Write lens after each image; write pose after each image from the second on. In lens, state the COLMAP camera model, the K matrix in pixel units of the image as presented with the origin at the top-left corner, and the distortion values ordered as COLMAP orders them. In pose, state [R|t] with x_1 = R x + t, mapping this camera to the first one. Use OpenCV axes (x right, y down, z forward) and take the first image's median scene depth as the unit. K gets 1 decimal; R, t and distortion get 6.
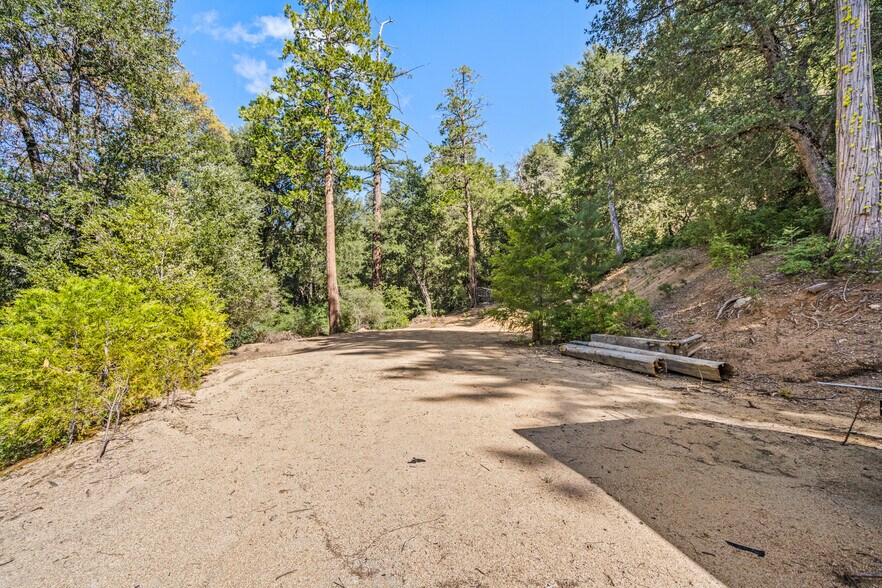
lens RADIAL K [[440.2, 0, 441.0], [0, 440.2, 294.0], [0, 0, 1]] dist [-0.001360, -0.000120]
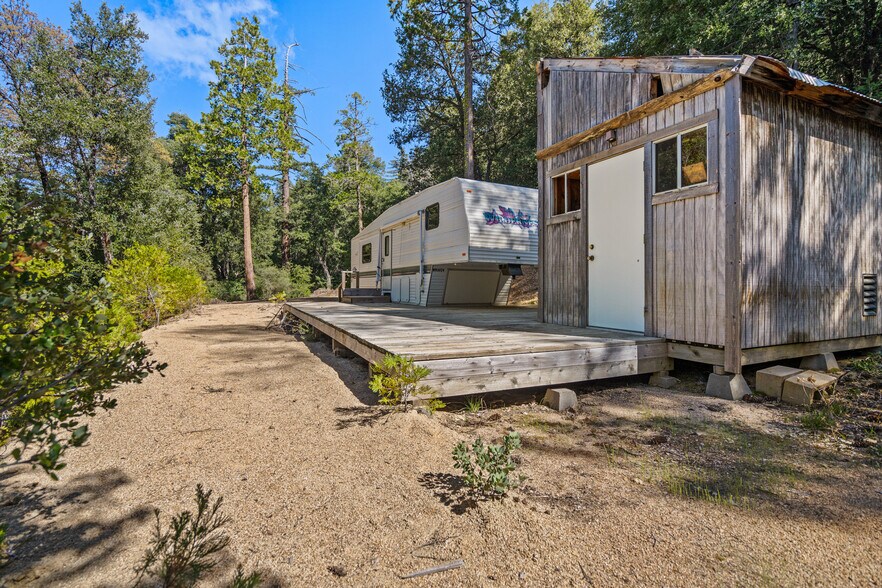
lens RADIAL K [[440.2, 0, 441.0], [0, 440.2, 294.0], [0, 0, 1]] dist [-0.001360, -0.000120]
pose [[0.984348, -0.000789, 0.176234, 0.070167], [-0.007887, 0.998791, 0.048525, -0.000476], [-0.176060, -0.049156, 0.983151, -0.317949]]
